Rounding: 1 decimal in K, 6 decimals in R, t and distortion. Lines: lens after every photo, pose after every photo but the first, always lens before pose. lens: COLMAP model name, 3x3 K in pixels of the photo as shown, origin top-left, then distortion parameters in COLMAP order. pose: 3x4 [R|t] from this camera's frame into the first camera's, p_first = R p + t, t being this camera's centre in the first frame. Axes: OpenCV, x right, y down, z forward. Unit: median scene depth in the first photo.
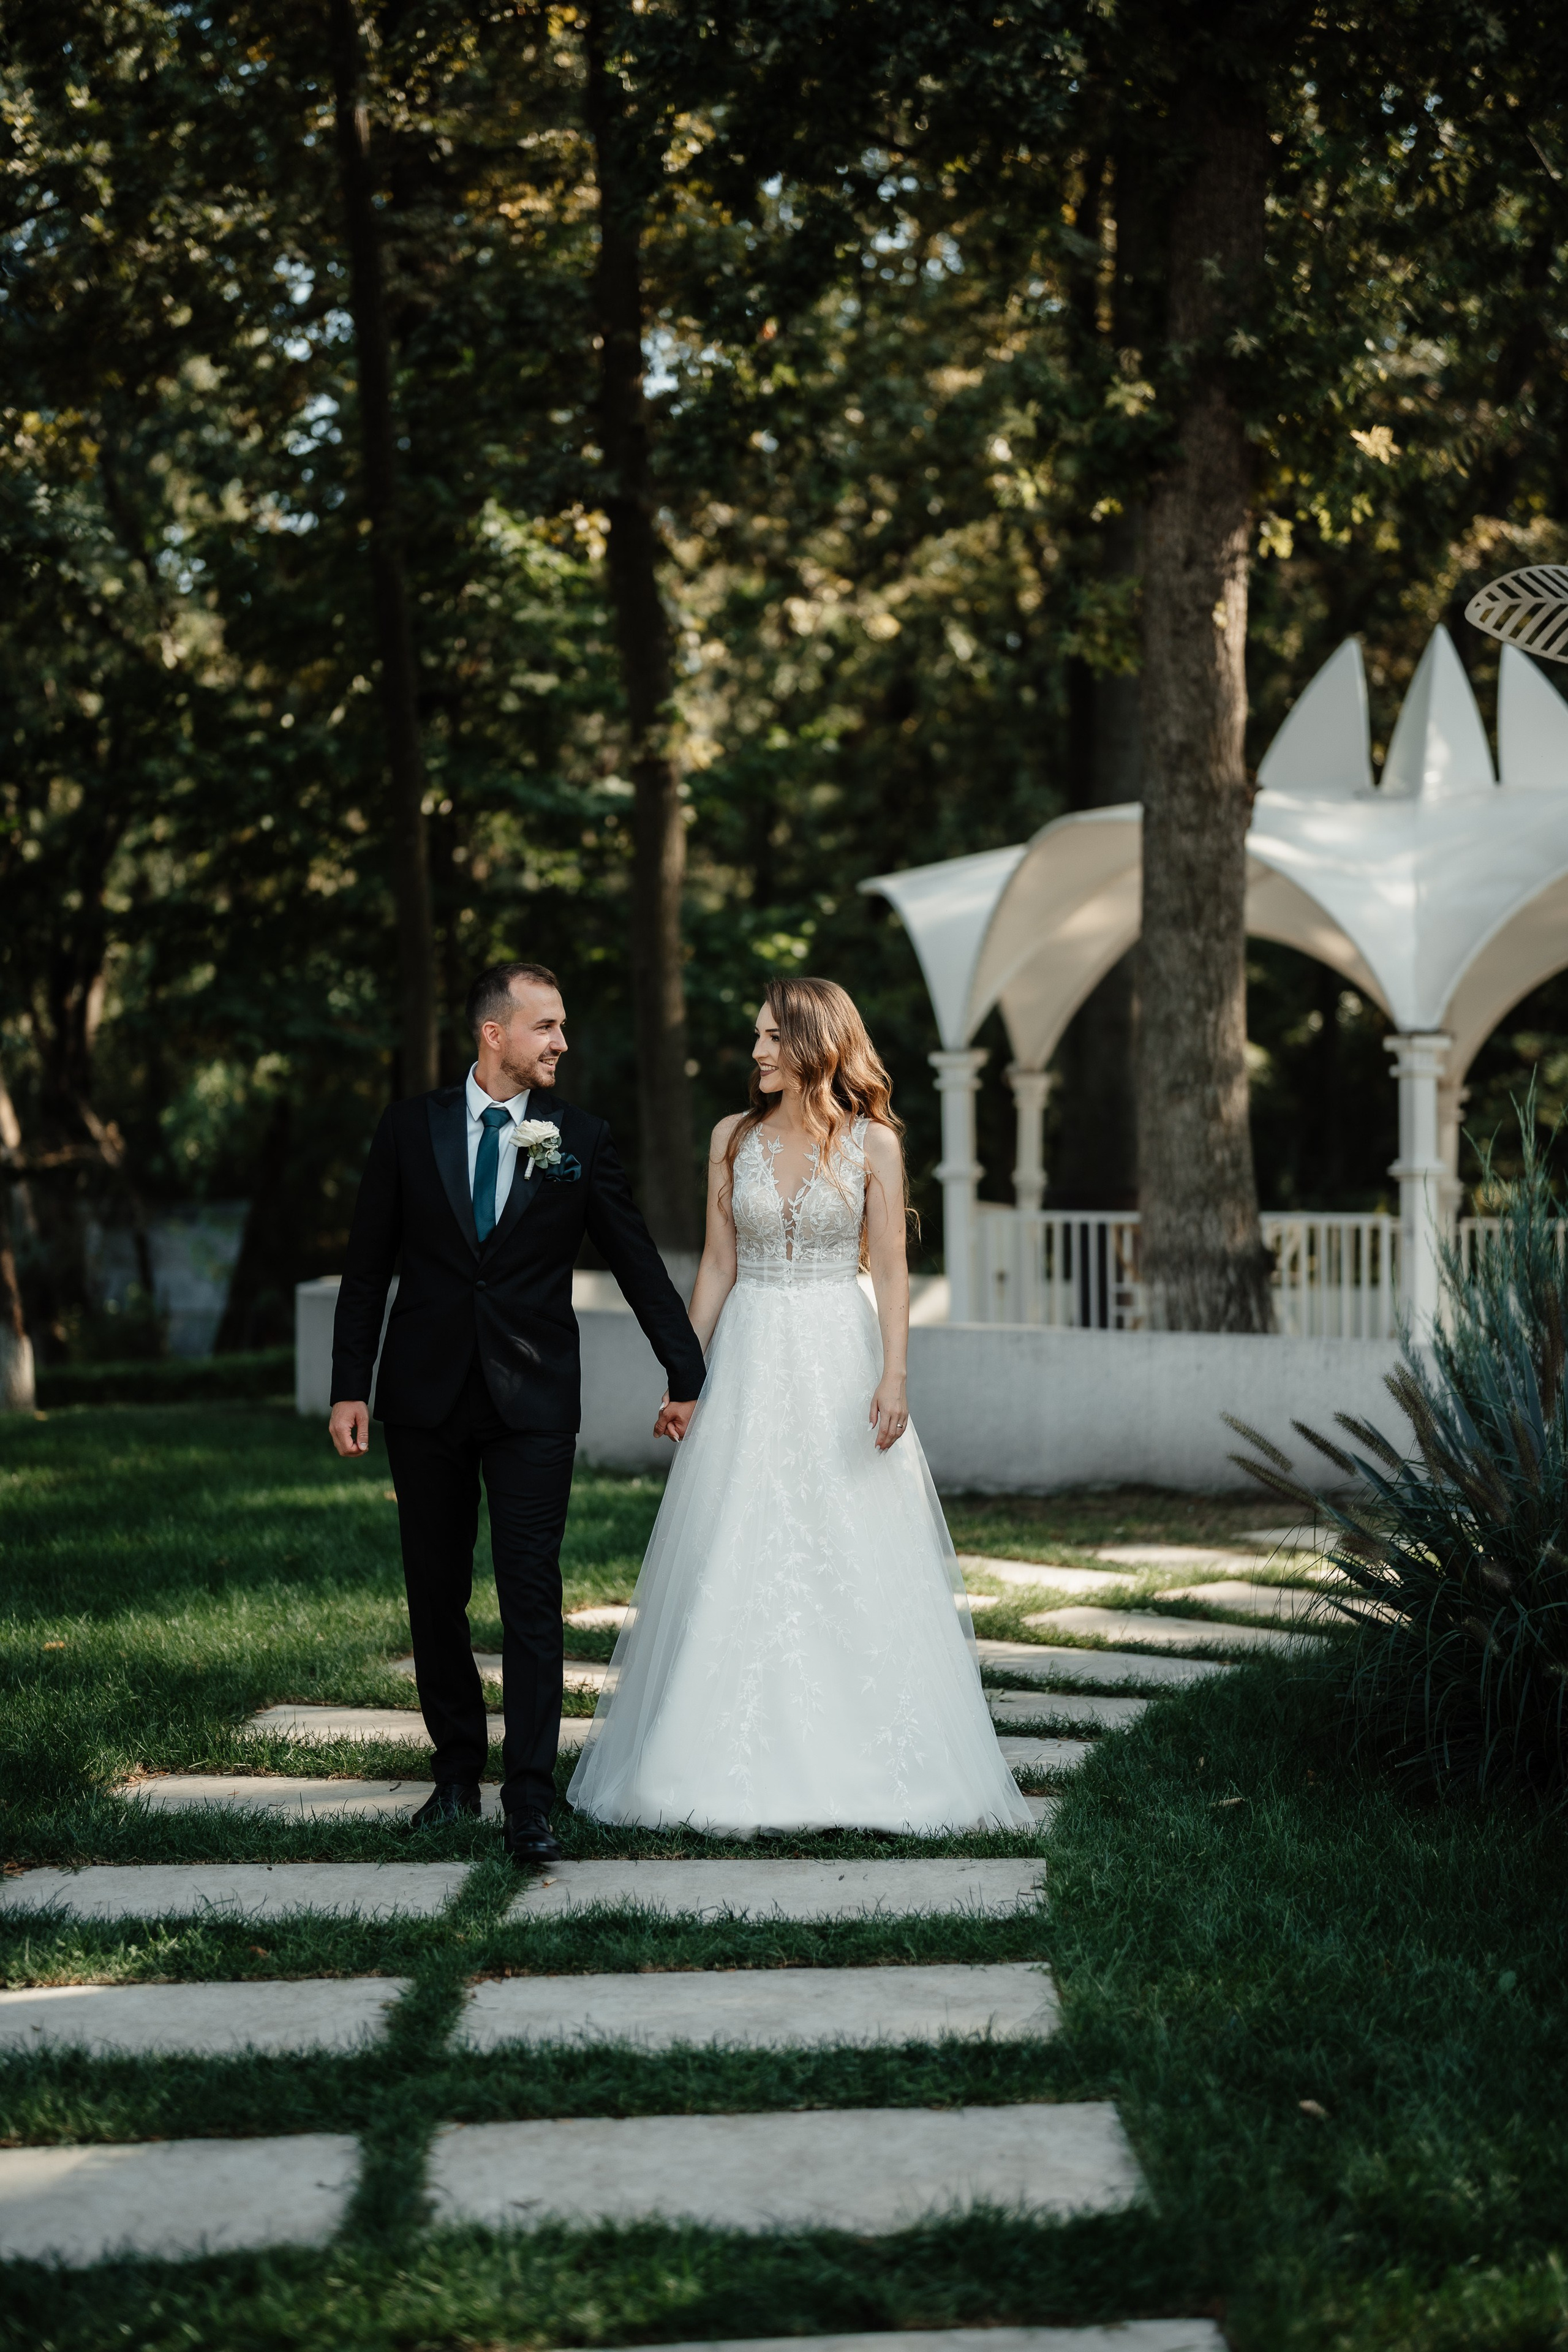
lens RADIAL K [[3417.8, 0, 771.6], [0, 3417.8, 1194.4], [0, 0, 1]] dist [-0.012439, 0.000000]
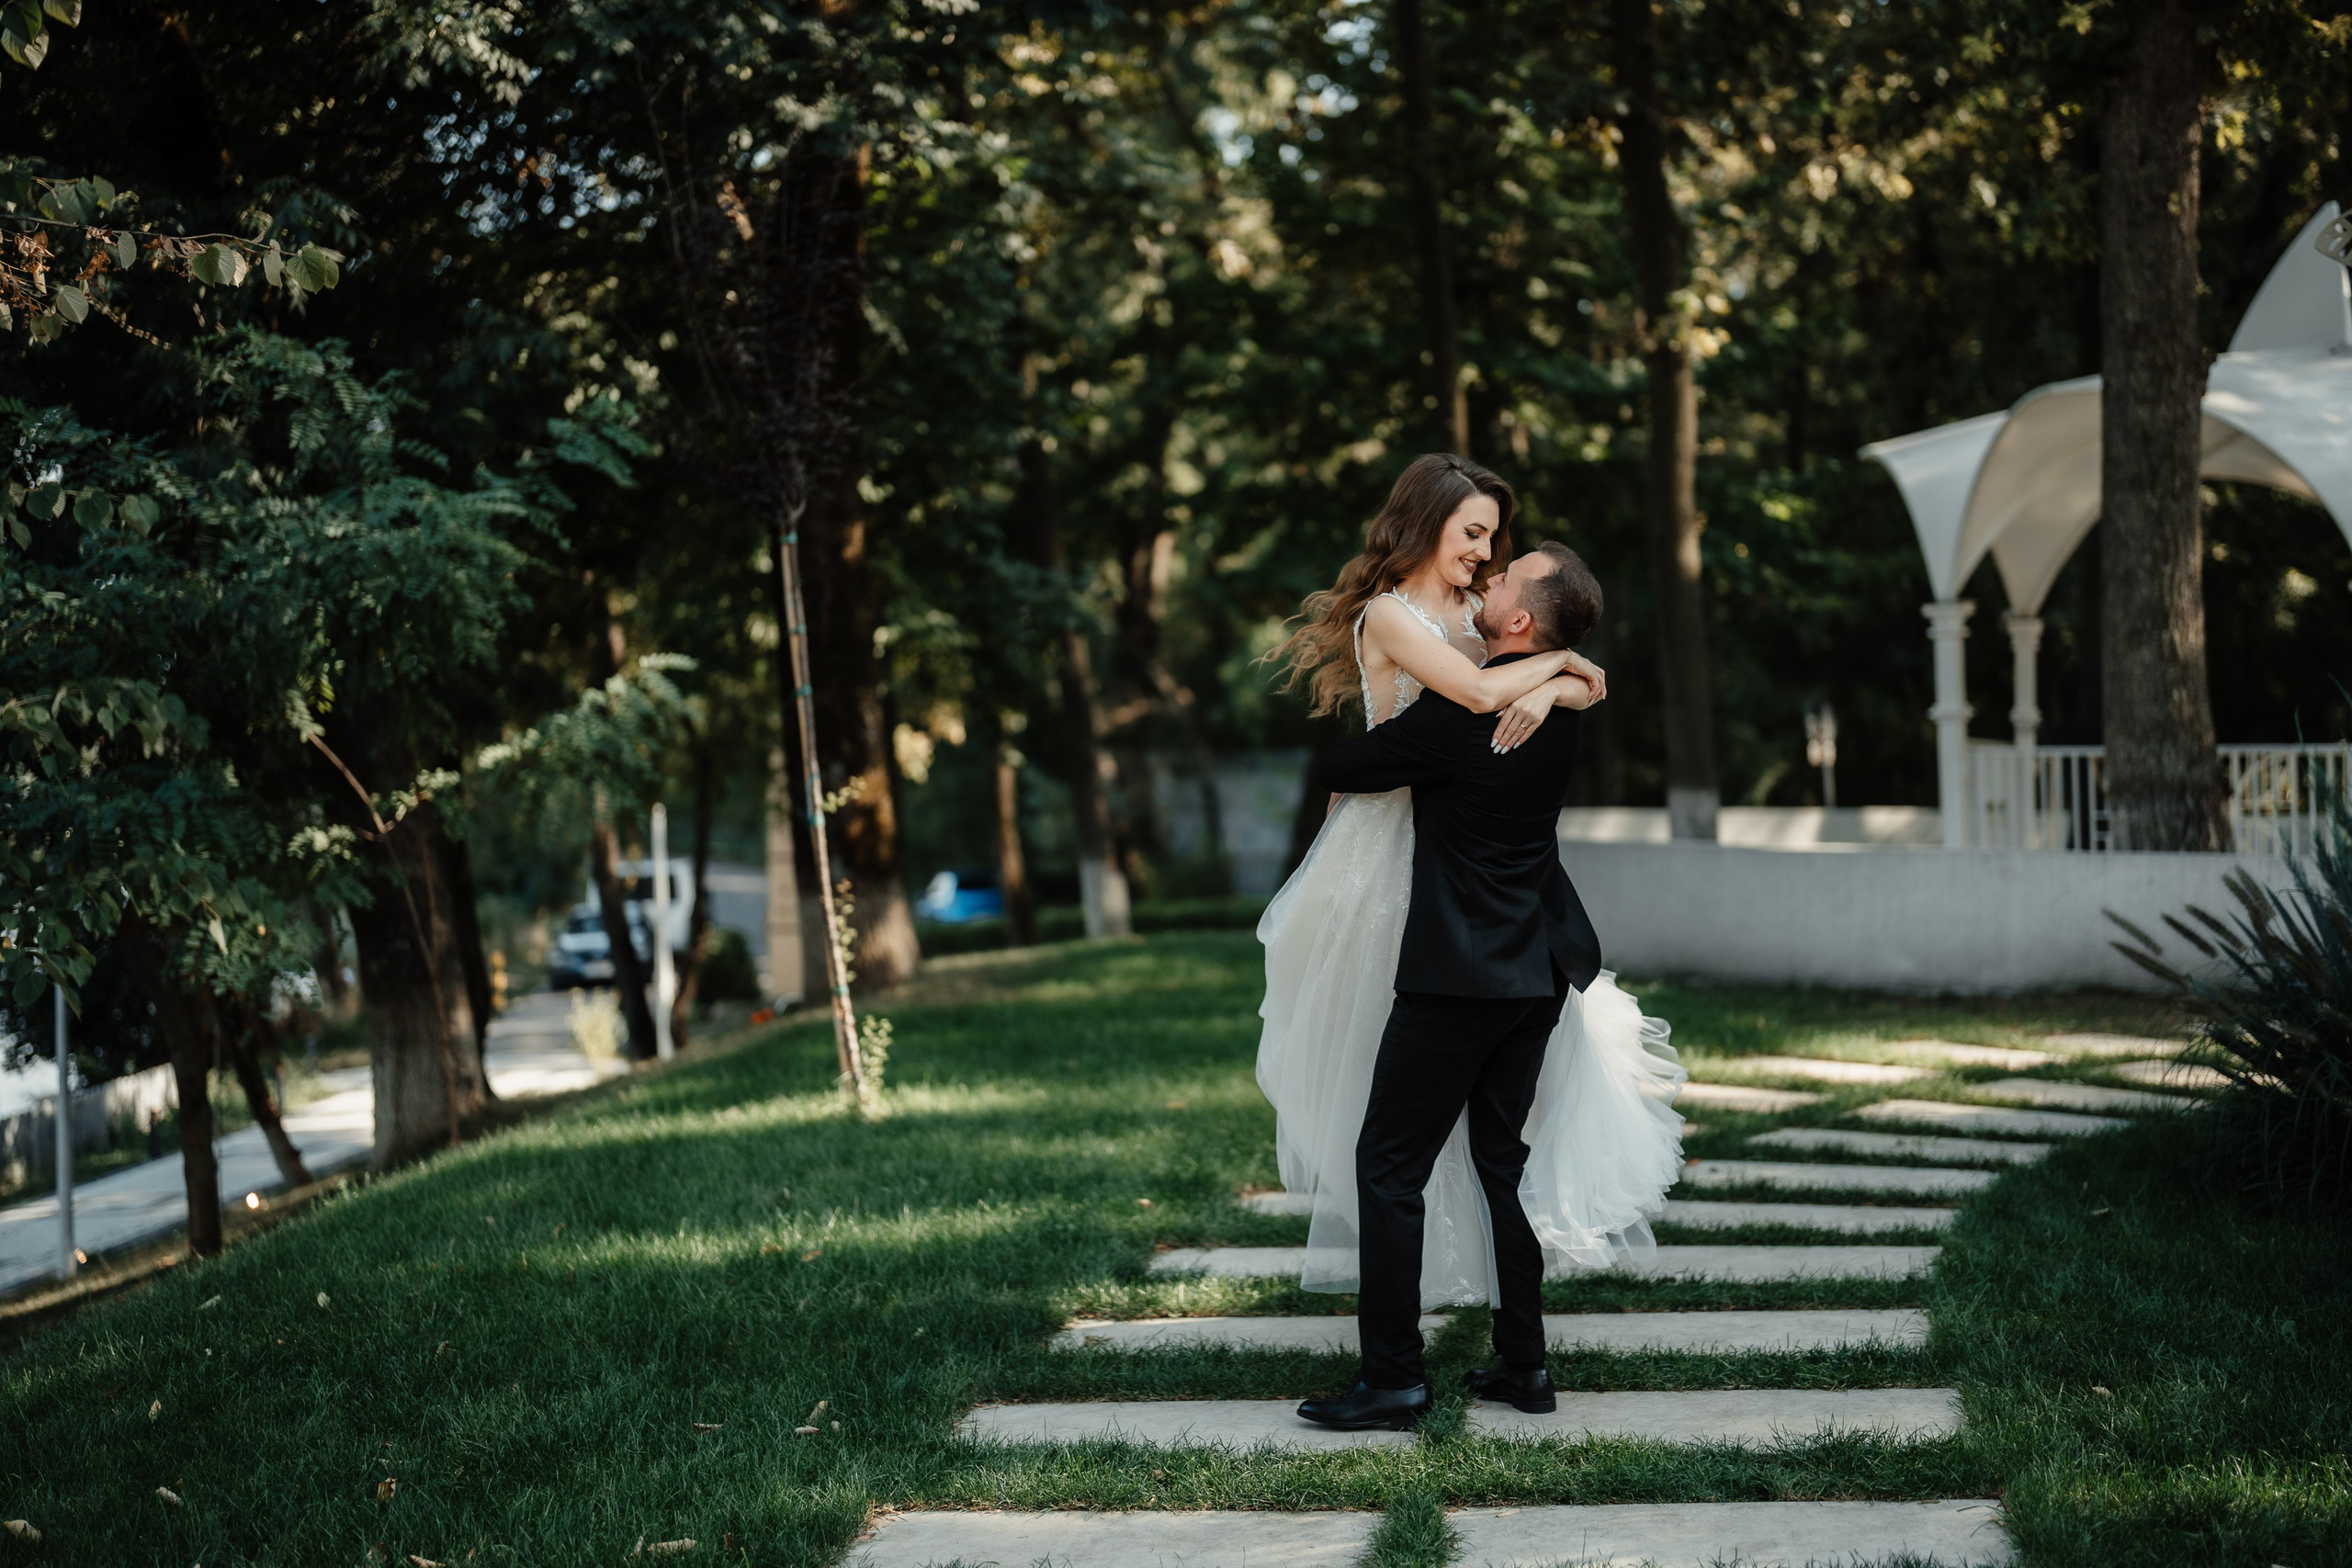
lens RADIAL K [[3417.5, 0, 1170.0], [0, 3417.5, 776.7], [0, 0, 1]] dist [-0.012439, 0.000000]
pose [[0.981833, -0.017136, -0.188971, 0.017584], [0.019229, 0.999772, 0.009246, -0.000979], [0.188770, -0.012711, 0.981939, -0.144145]]
